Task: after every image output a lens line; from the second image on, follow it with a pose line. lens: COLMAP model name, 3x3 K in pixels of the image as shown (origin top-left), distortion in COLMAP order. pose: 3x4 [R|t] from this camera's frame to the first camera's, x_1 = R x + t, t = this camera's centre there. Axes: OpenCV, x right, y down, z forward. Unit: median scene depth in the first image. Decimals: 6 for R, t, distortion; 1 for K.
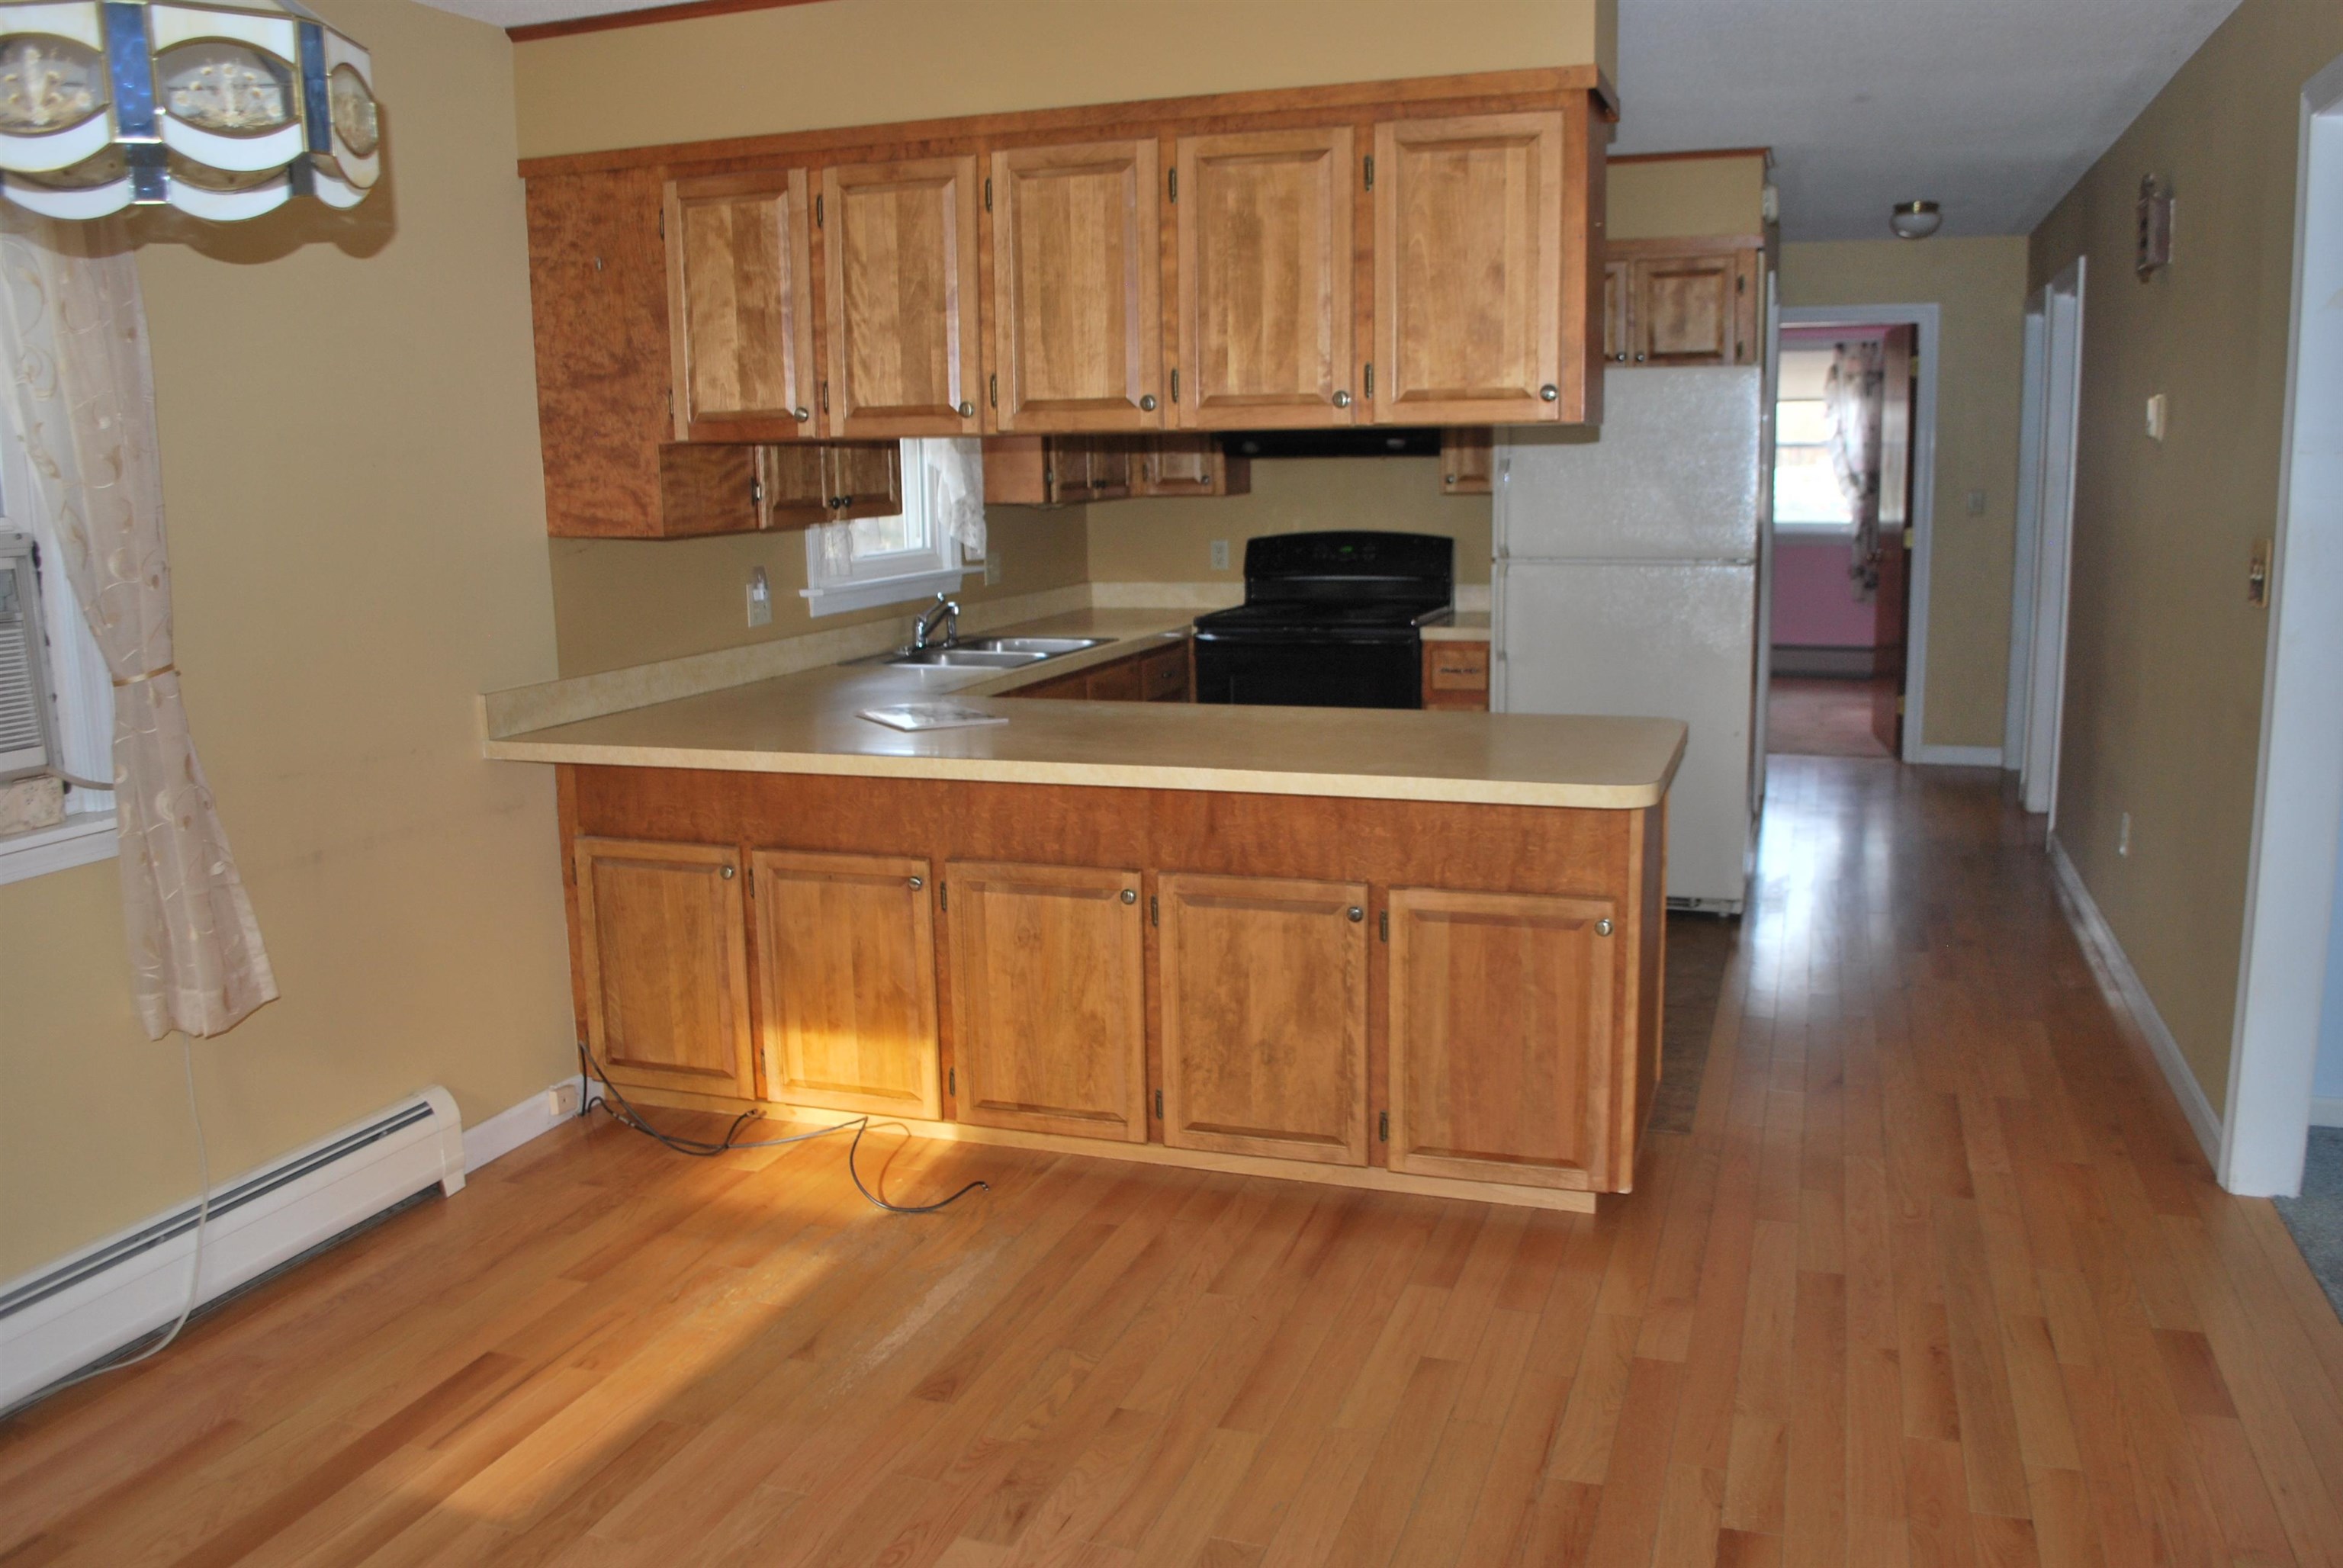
lens RADIAL K [[1861.1, 0, 1170.8], [0, 1861.1, 777.2], [0, 0, 1]] dist [-0.080517, 0.008605]
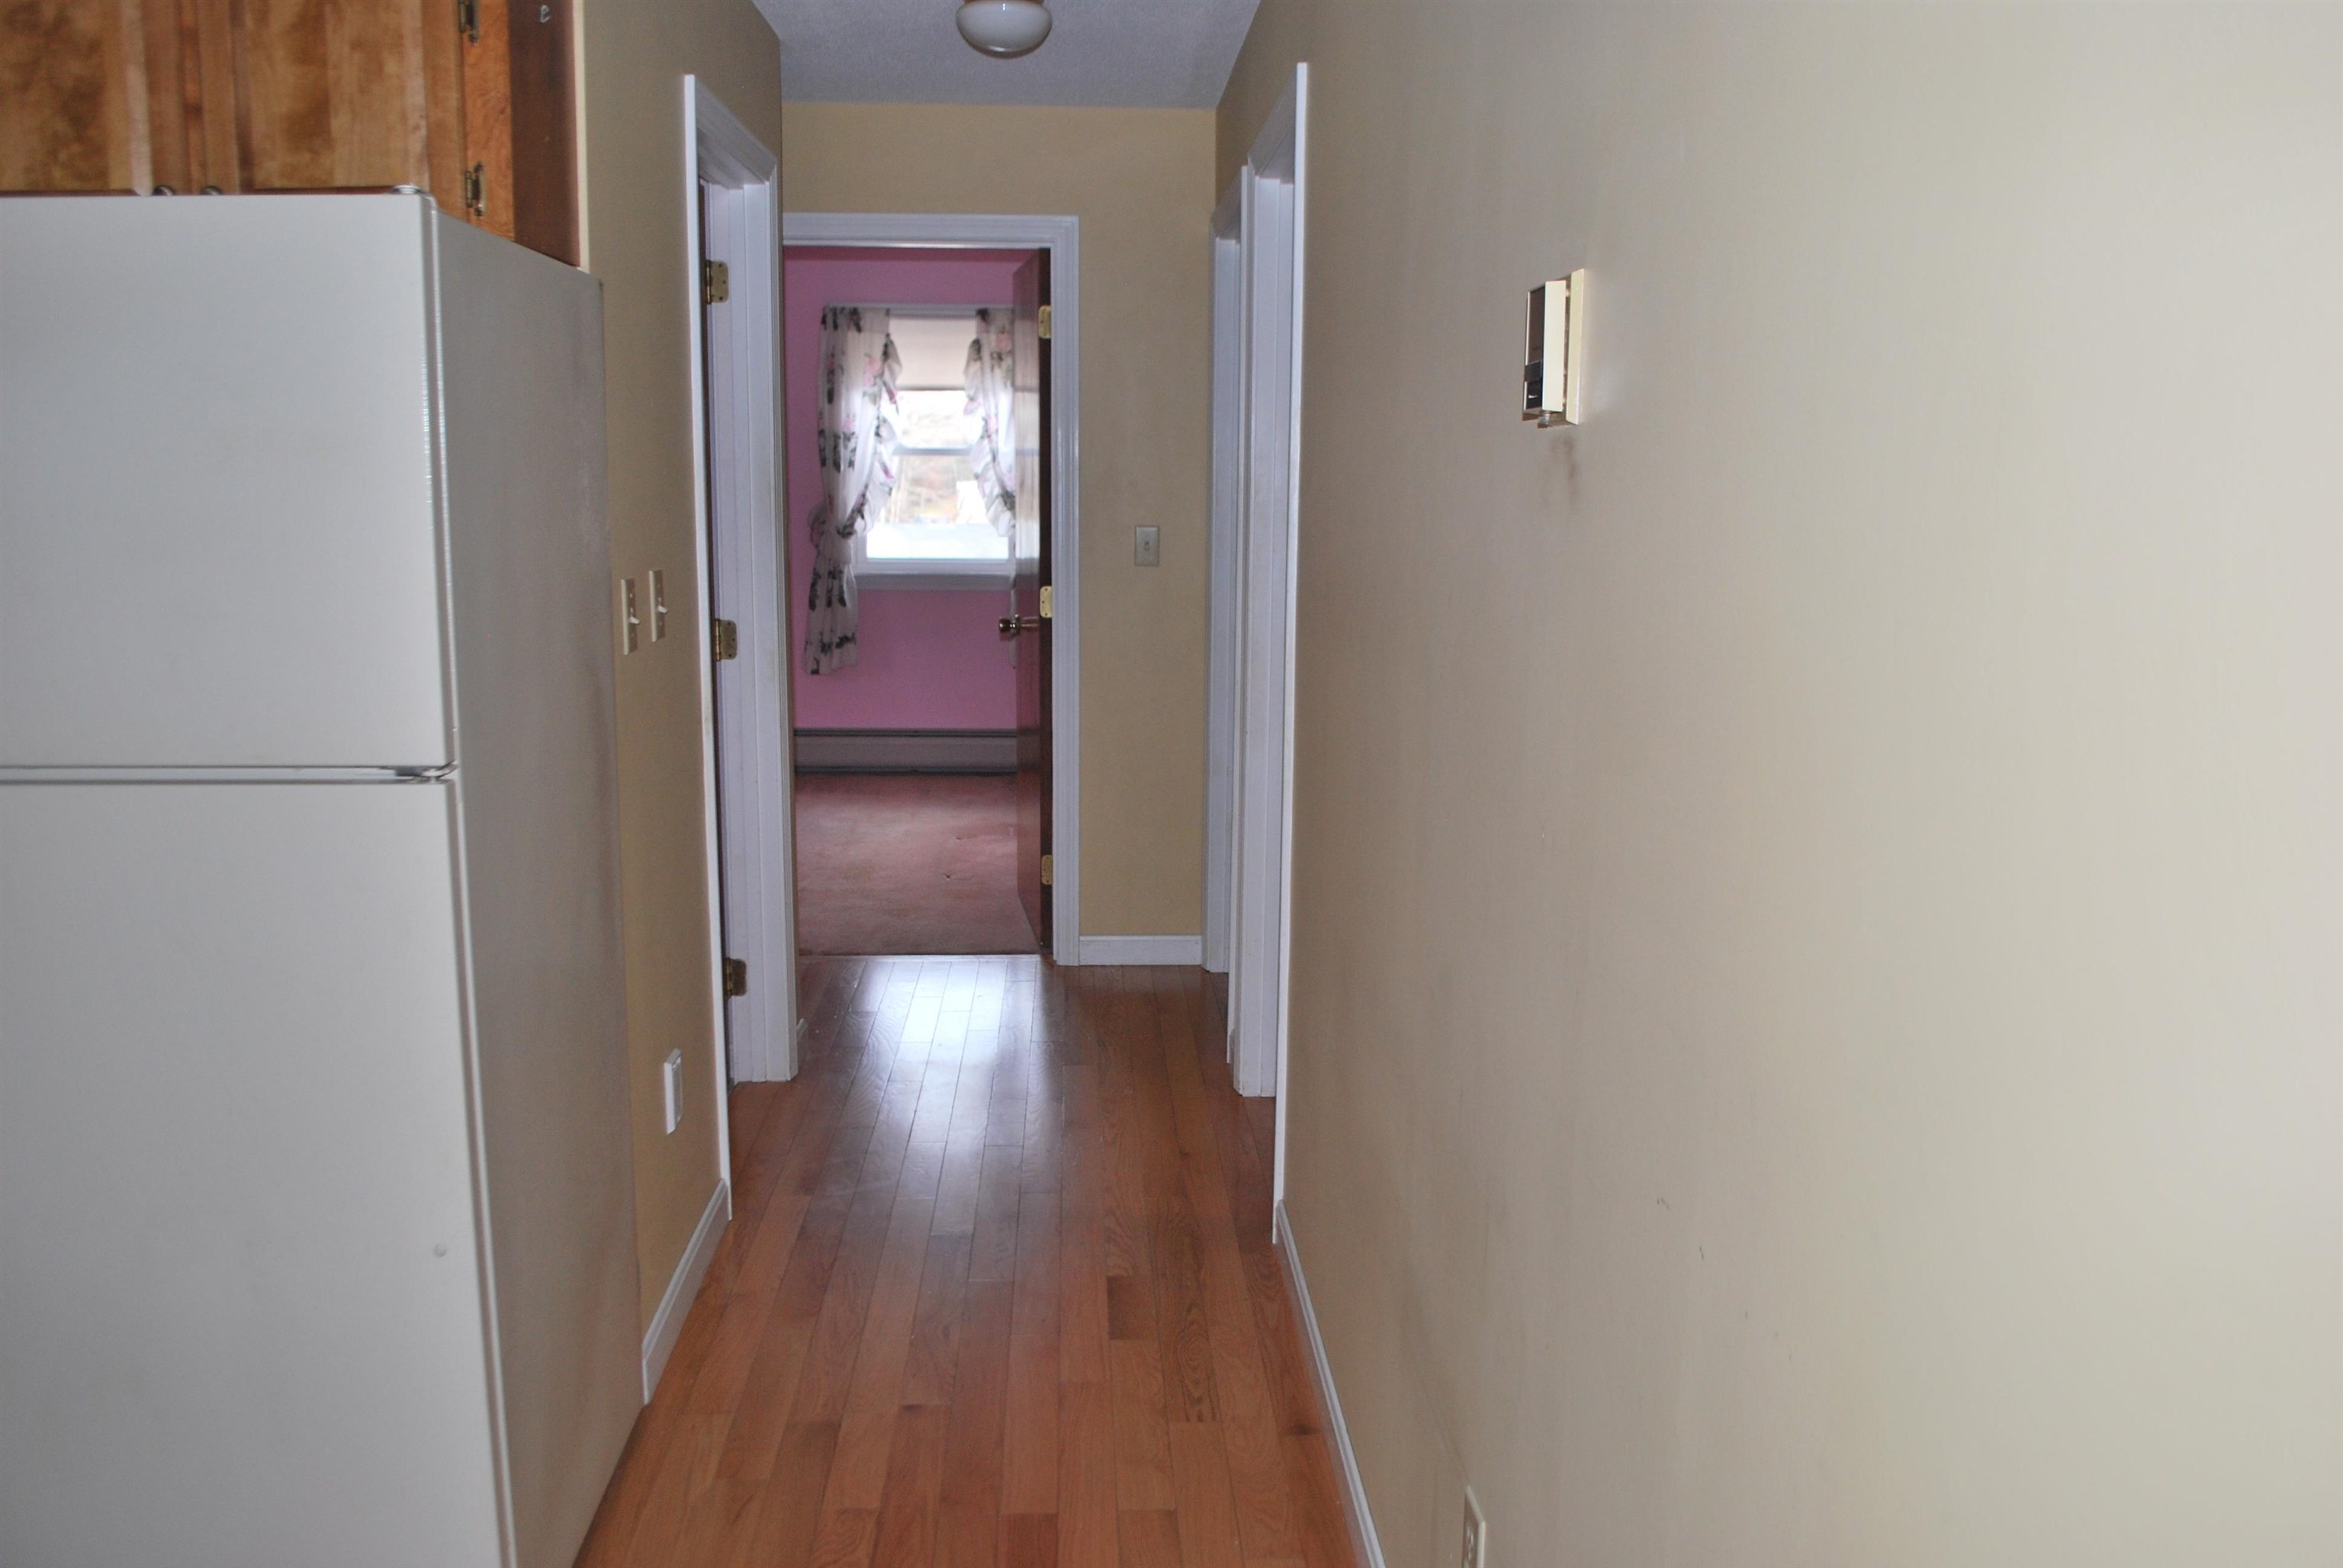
lens RADIAL K [[1839.3, 0, 1171.5], [0, 1839.3, 784.0], [0, 0, 1]] dist [-0.073693, -0.003515]
pose [[0.924084, -0.038789, 0.380216, 0.213382], [0.038092, 0.999230, 0.009363, -0.077030], [-0.380287, 0.005831, 0.924850, 0.433470]]
